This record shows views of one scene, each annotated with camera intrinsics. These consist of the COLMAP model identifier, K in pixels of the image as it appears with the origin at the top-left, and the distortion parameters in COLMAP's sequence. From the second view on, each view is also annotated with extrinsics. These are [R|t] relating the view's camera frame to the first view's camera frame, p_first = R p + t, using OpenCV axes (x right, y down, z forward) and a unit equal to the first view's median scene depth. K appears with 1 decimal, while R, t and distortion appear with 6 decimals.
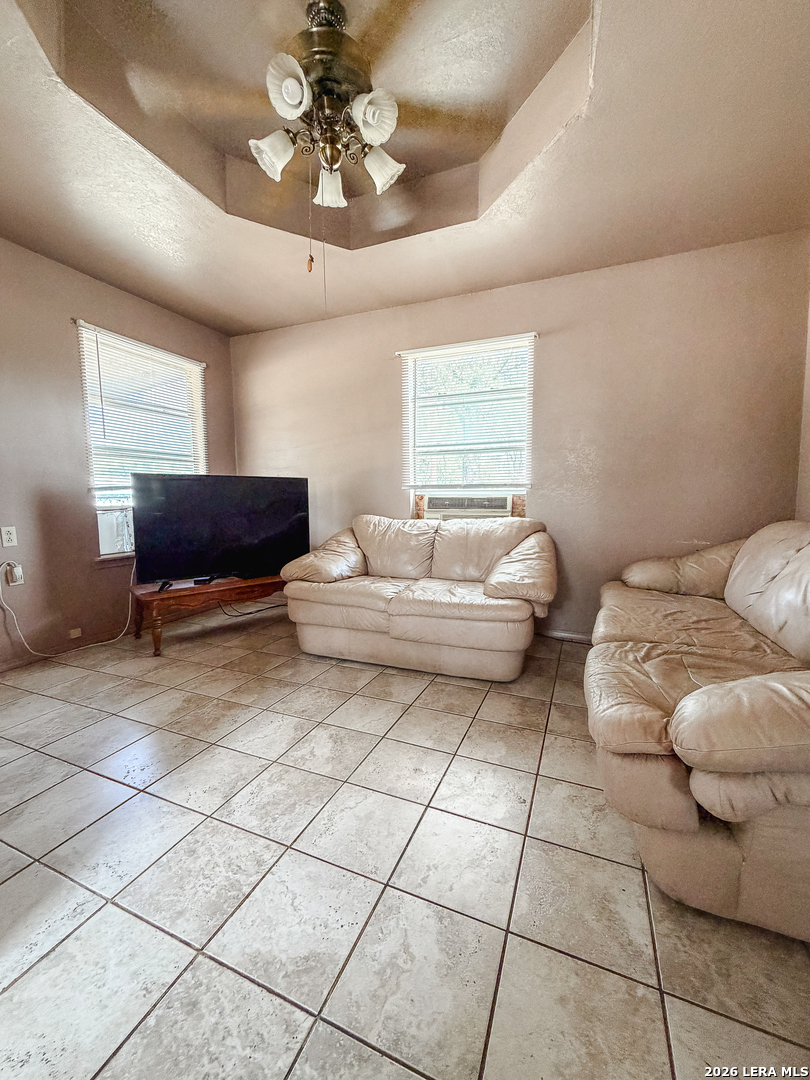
lens RADIAL K [[441.6, 0, 400.8], [0, 441.6, 540.7], [0, 0, 1]] dist [-0.001931, 0.000163]
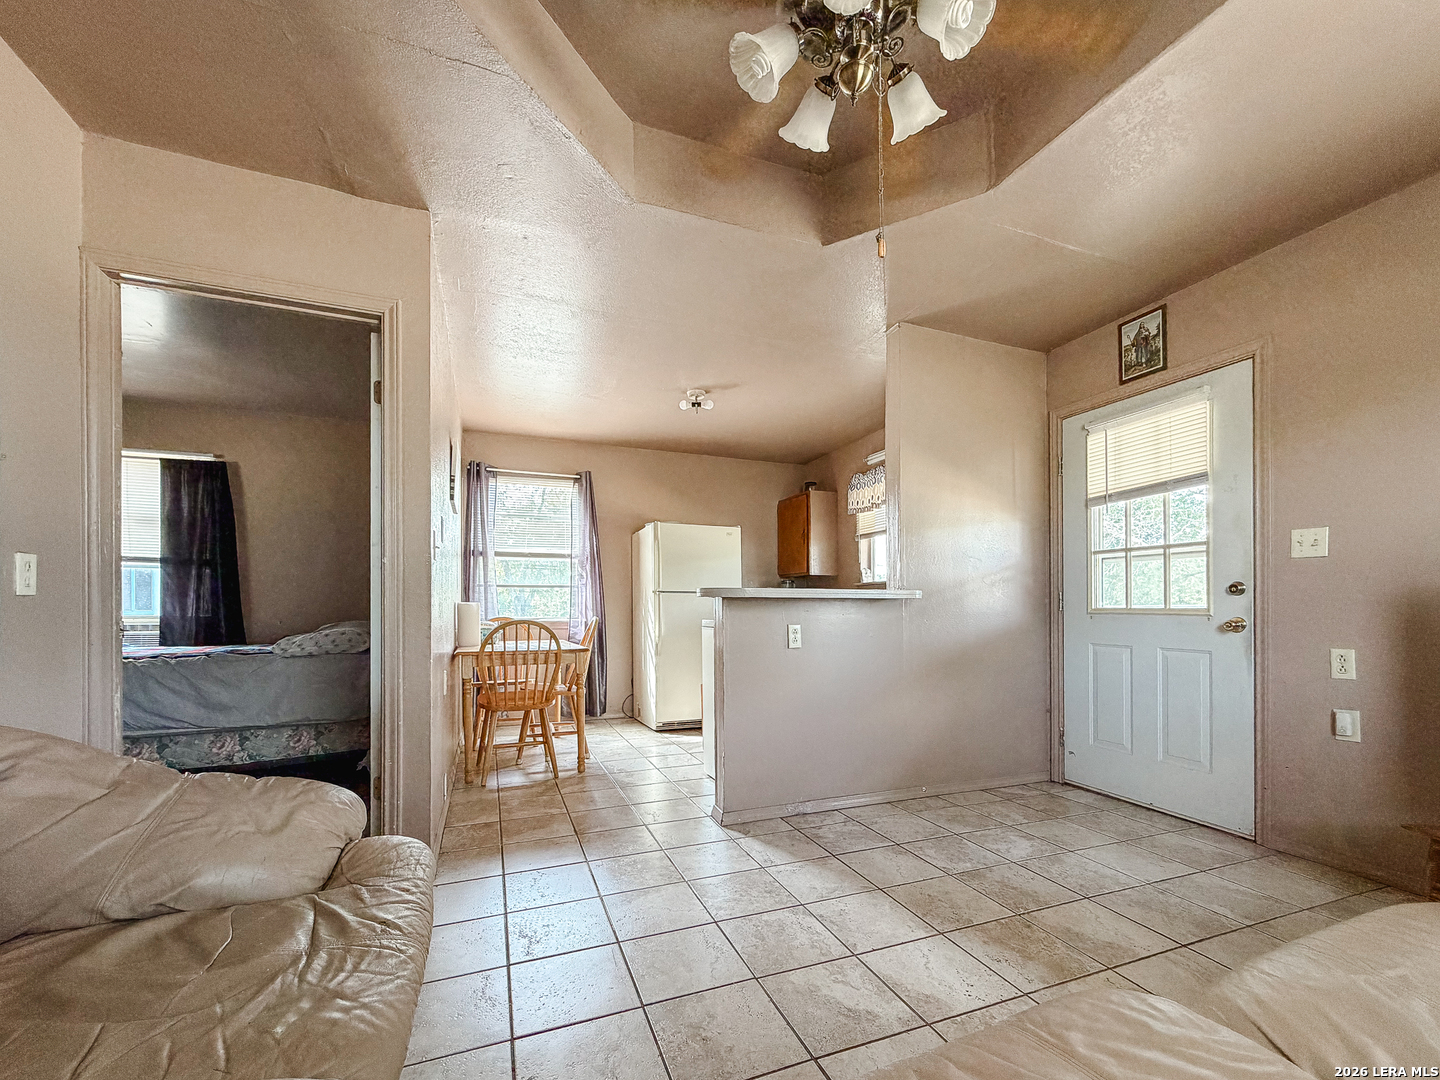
lens RADIAL K [[588.8, 0, 722.1], [0, 588.8, 614.5], [0, 0, 1]] dist [-0.001931, 0.000163]
pose [[-0.718167, 0.012507, -0.695758, 0.465377], [-0.059871, 0.995020, 0.079686, -0.120315], [0.693290, 0.098883, -0.713843, 1.221200]]
